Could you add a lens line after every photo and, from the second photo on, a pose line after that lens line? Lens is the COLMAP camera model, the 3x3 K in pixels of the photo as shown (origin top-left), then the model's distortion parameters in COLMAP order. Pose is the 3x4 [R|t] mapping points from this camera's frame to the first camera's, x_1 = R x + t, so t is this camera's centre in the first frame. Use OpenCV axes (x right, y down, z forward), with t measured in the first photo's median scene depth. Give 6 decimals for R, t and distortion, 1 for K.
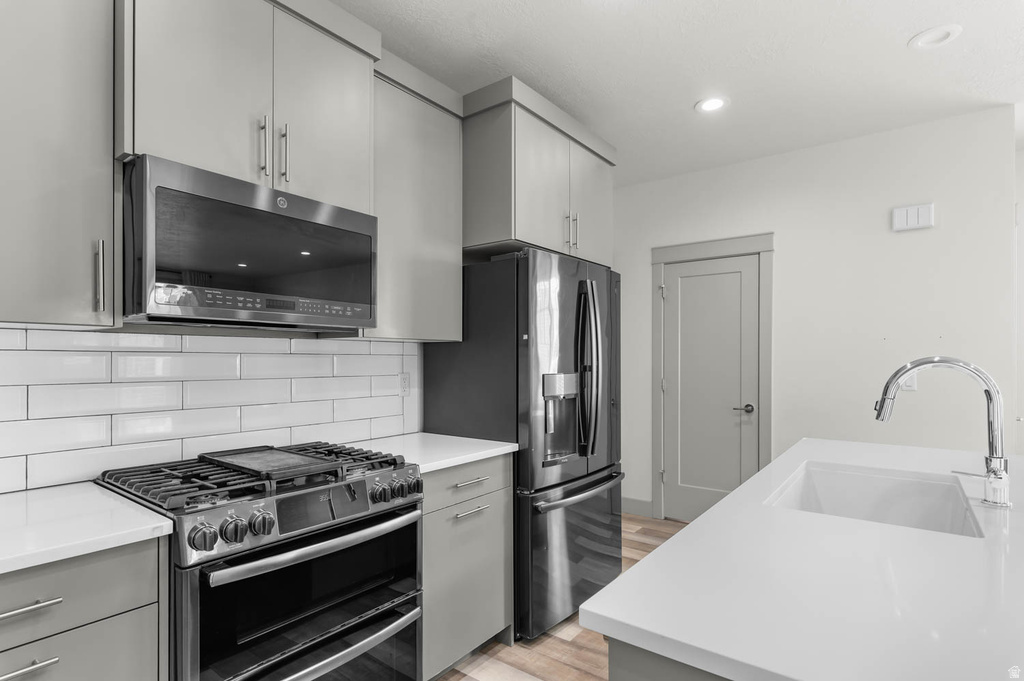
lens RADIAL K [[521.0, 0, 511.5], [0, 521.0, 359.9], [0, 0, 1]] dist [0.001649, 0.000235]
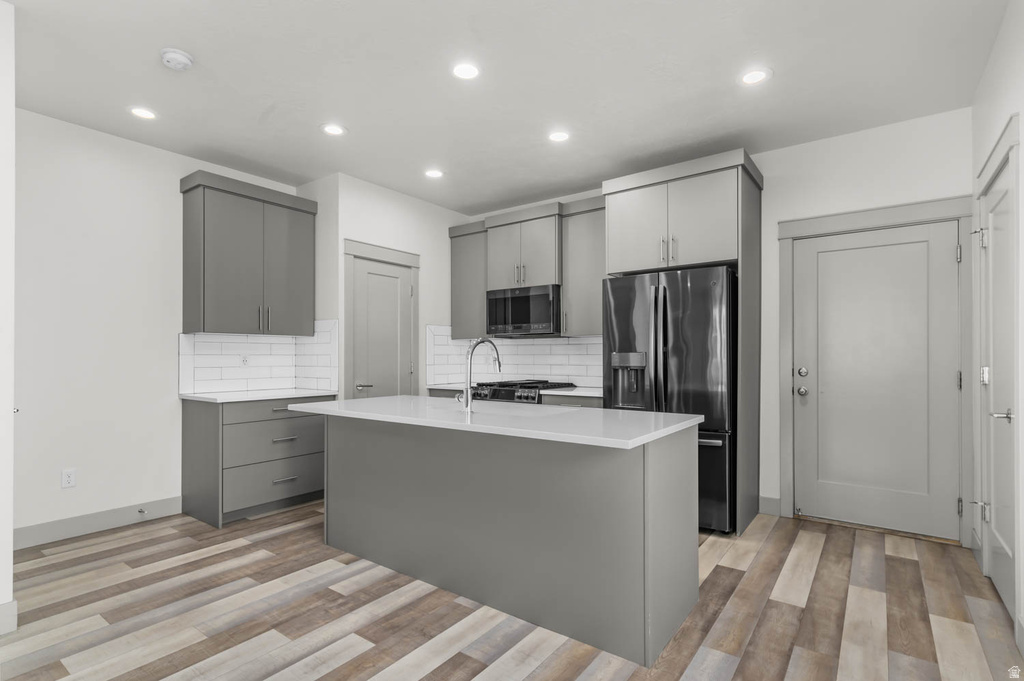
lens RADIAL K [[492.4, 0, 516.9], [0, 492.4, 358.8], [0, 0, 1]] dist [0.000645, -0.000127]
pose [[0.025363, 0.005045, -0.999666, 1.500614], [0.001122, 0.999986, 0.005075, 0.034785], [0.999678, -0.001251, 0.025357, 0.615251]]
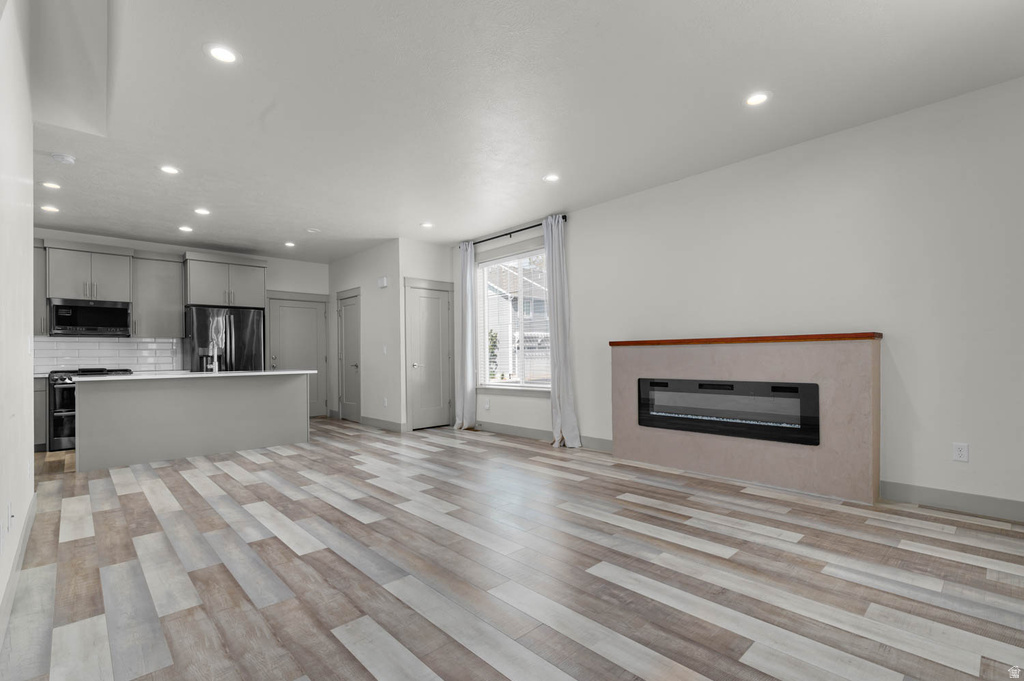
lens RADIAL K [[466.9, 0, 511.9], [0, 466.9, 354.6], [0, 0, 1]] dist [-0.002313, -0.000844]
pose [[0.987379, -0.014770, -0.157684, 2.127582], [0.014416, 0.999890, -0.003388, 0.094410], [0.157717, 0.001072, 0.987484, -1.294759]]
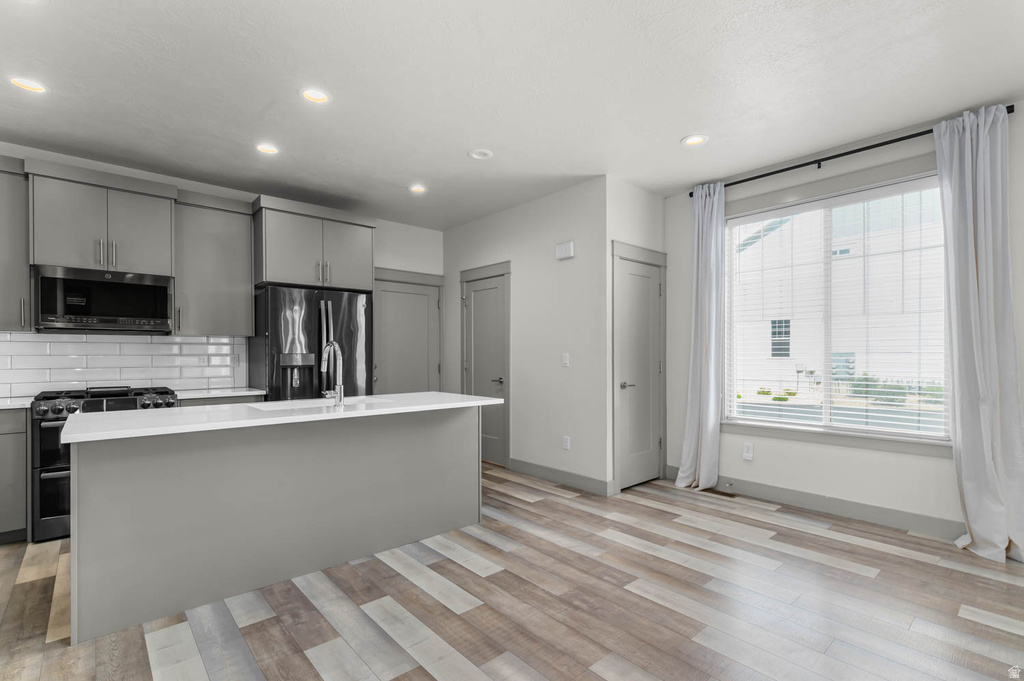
lens RADIAL K [[478.1, 0, 515.1], [0, 478.1, 358.9], [0, 0, 1]] dist [-0.001273, 0.000392]
pose [[0.982271, -0.001884, -0.187456, 1.114746], [0.003420, 0.999963, 0.007873, 0.032945], [0.187434, -0.008374, 0.982241, -0.474375]]
